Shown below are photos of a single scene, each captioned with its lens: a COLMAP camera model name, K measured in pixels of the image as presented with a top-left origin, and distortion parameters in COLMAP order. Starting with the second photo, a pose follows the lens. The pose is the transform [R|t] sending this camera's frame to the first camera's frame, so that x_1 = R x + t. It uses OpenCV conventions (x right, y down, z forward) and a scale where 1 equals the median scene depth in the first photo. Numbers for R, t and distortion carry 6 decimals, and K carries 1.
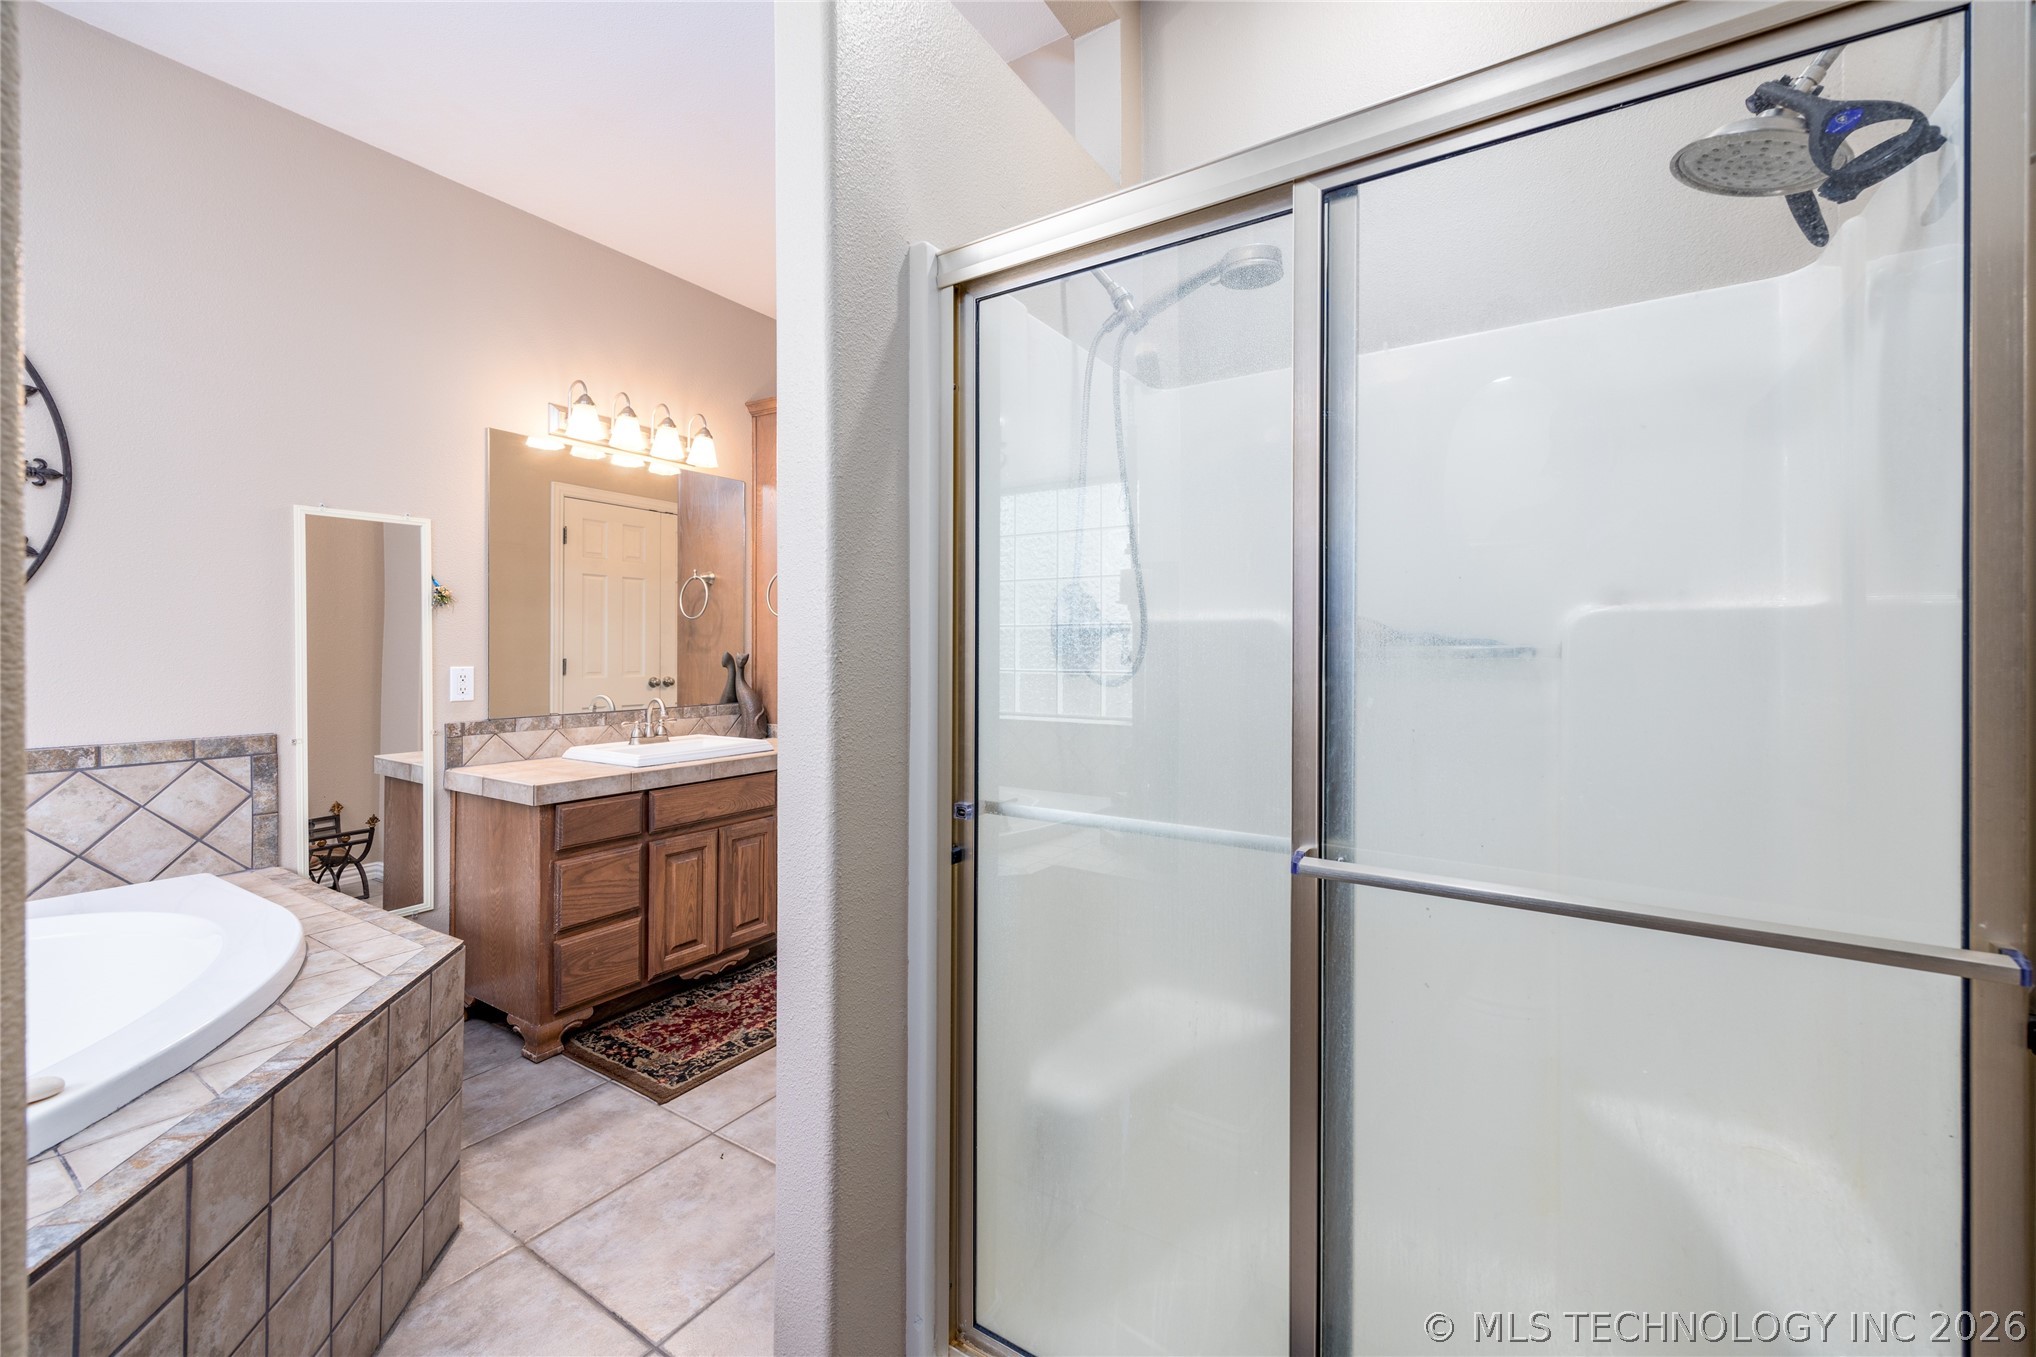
lens RADIAL K [[789.7, 0, 1030.2], [0, 789.7, 656.8], [0, 0, 1]] dist [-0.002011, -0.000536]
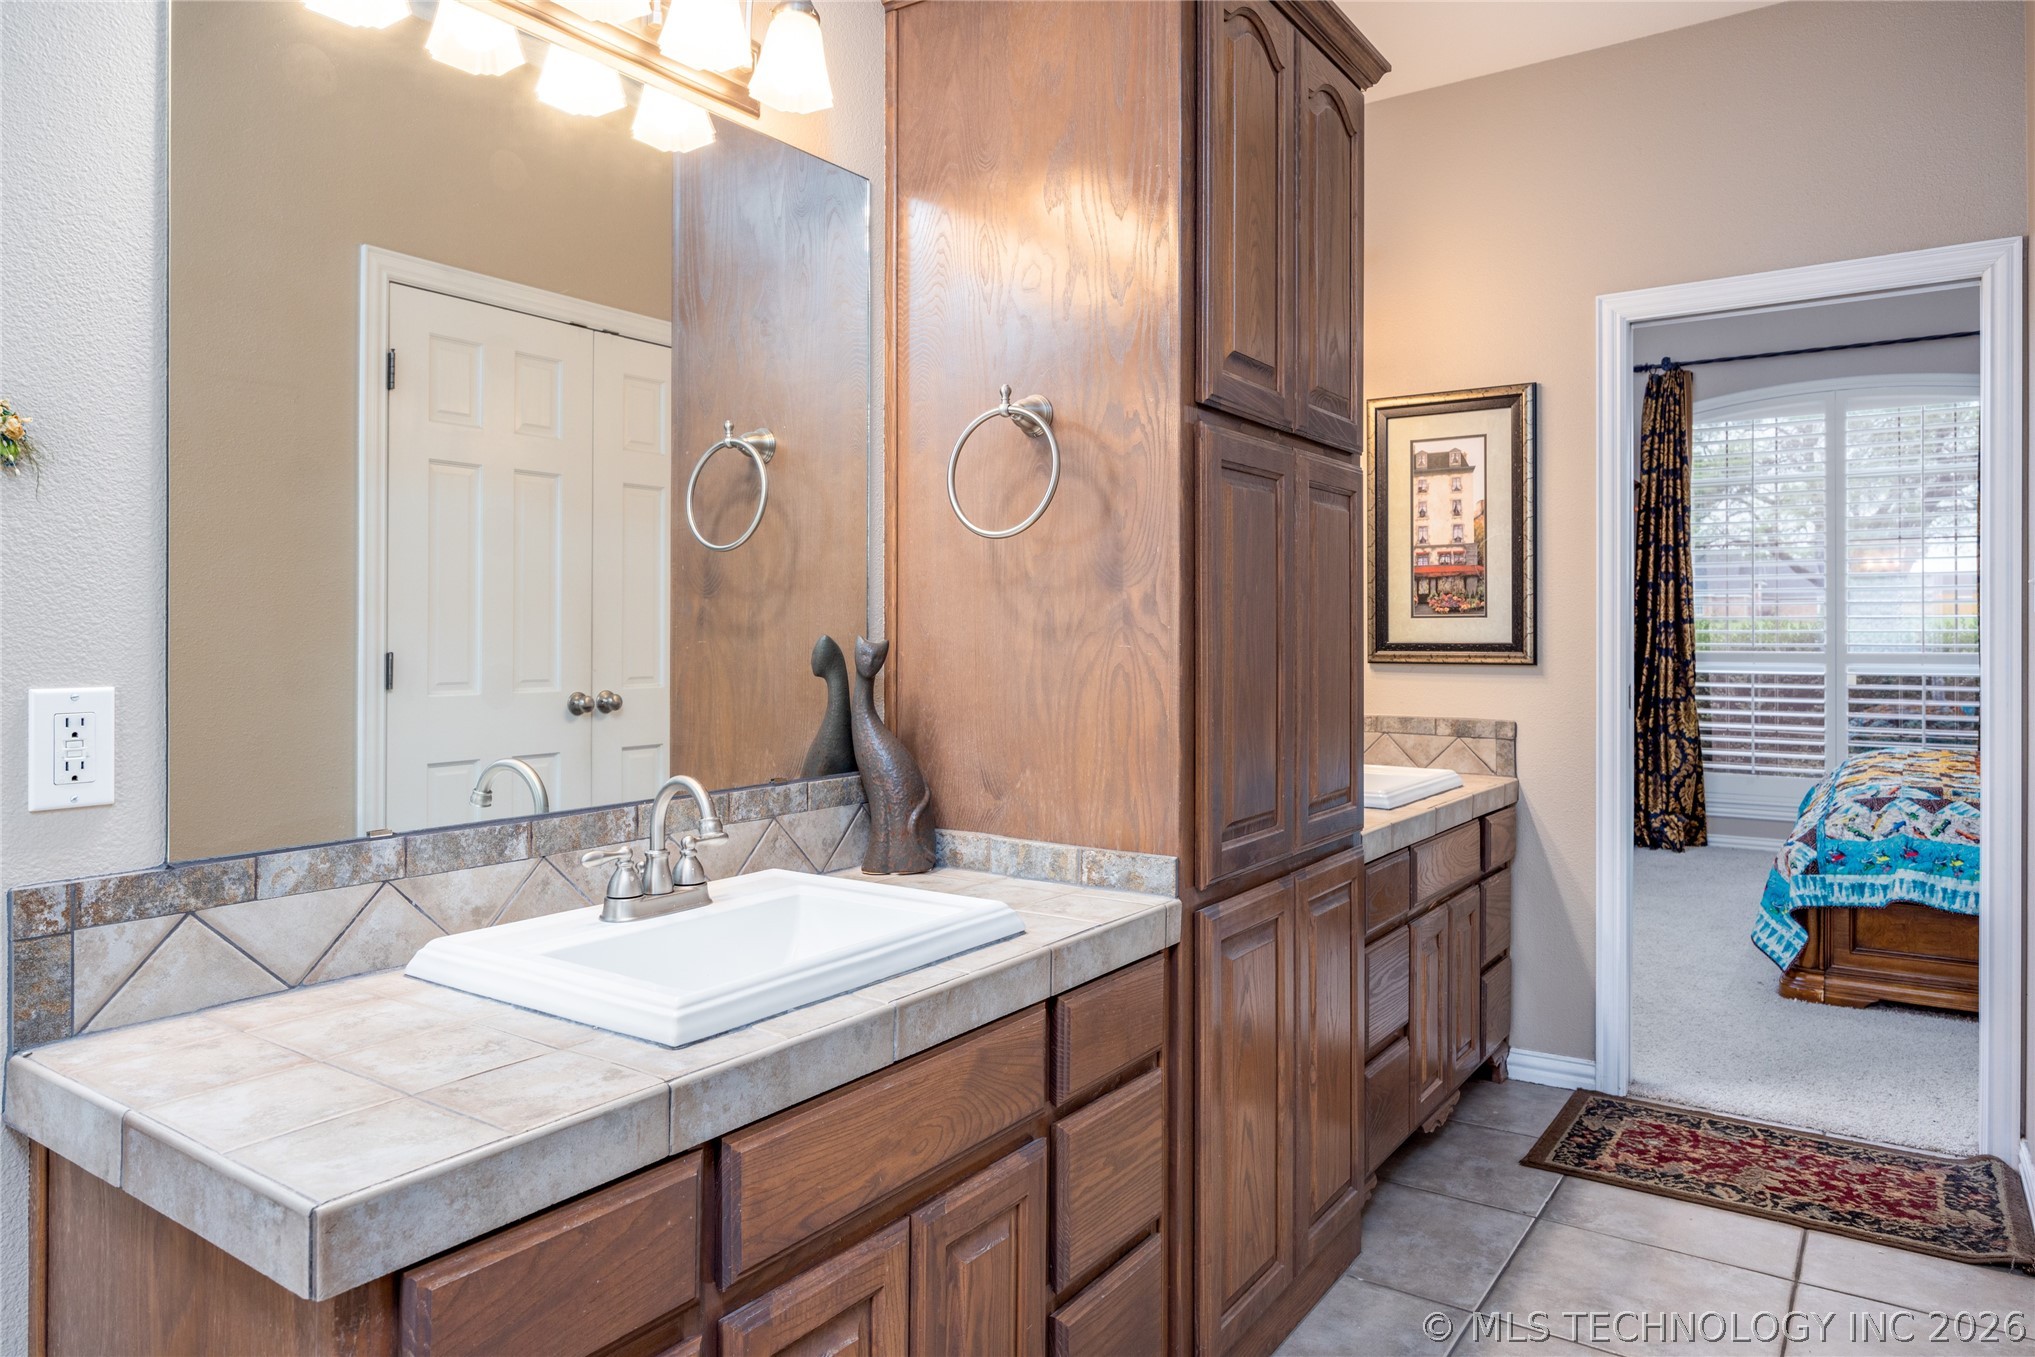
lens RADIAL K [[1290.9, 0, 1074.5], [0, 1290.9, 641.2], [0, 0, 1]] dist [-0.015952, -0.001129]
pose [[0.999458, -0.001369, -0.032895, -0.306158], [0.001284, 0.999996, -0.002596, -0.002357], [0.032898, 0.002552, 0.999455, 0.492069]]
